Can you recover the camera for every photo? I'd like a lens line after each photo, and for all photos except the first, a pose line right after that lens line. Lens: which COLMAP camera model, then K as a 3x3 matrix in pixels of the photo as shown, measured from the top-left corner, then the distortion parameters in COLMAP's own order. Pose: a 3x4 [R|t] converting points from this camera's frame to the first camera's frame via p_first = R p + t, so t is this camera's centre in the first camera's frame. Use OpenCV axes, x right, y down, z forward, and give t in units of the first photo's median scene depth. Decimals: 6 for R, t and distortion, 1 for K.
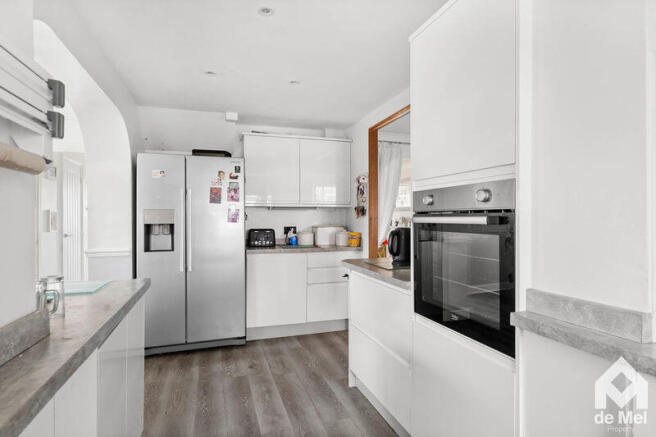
lens RADIAL K [[348.3, 0, 328.2], [0, 348.3, 218.5], [0, 0, 1]] dist [-0.000150, -0.000018]
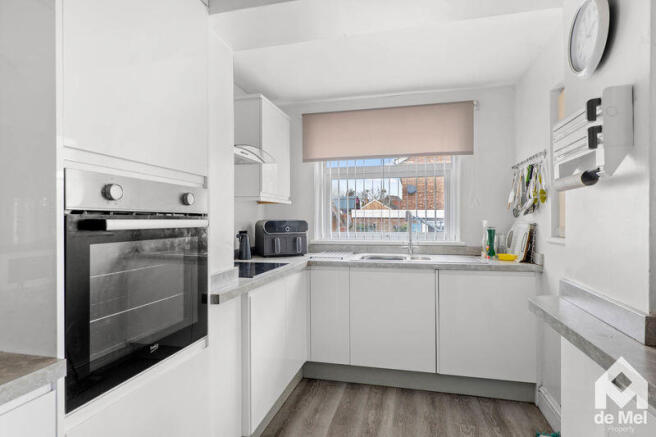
lens RADIAL K [[348.3, 0, 329.0], [0, 348.3, 219.4], [0, 0, 1]] dist [-0.000150, -0.000018]
pose [[-0.841474, 0.005491, 0.540270, -0.391552], [0.004197, 0.999985, -0.003627, -0.001414], [-0.540282, -0.000784, -0.841484, 1.434076]]
